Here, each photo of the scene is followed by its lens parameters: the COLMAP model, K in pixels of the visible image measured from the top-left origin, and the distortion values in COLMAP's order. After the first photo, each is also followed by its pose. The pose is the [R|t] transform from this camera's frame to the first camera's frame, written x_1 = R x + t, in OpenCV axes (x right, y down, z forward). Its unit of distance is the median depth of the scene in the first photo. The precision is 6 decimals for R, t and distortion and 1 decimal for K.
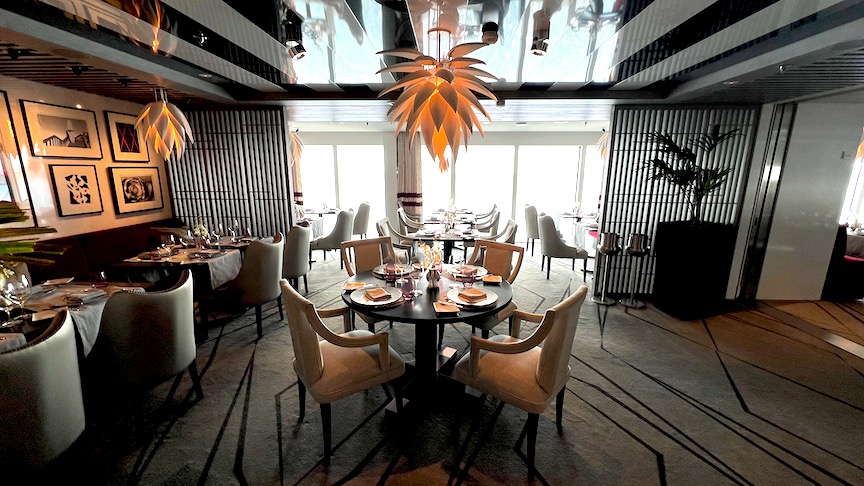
lens RADIAL K [[338.5, 0, 432.8], [0, 338.5, 242.9], [0, 0, 1]] dist [-0.002821, -0.000203]
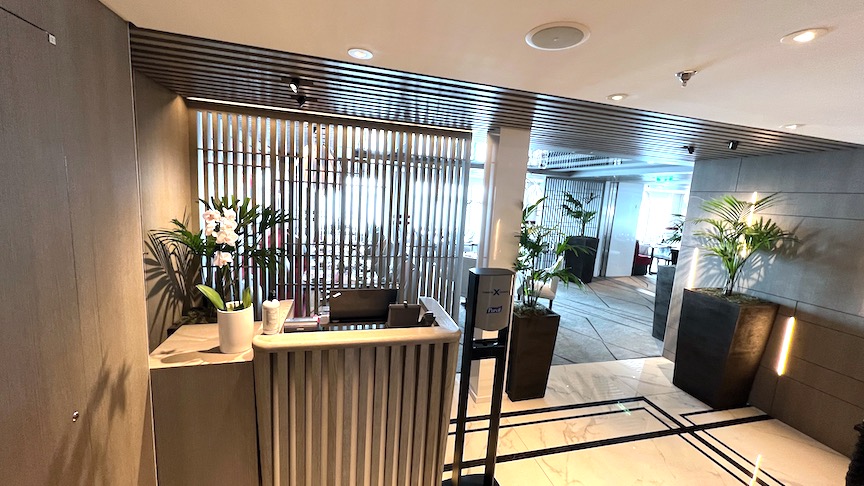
lens RADIAL K [[338.5, 0, 431.7], [0, 338.5, 243.6], [0, 0, 1]] dist [-0.002821, -0.000203]
pose [[0.949144, 0.019310, 0.314250, -0.712707], [-0.001330, 0.998354, -0.057330, 0.096337], [-0.314840, 0.053997, 0.947608, -0.634699]]
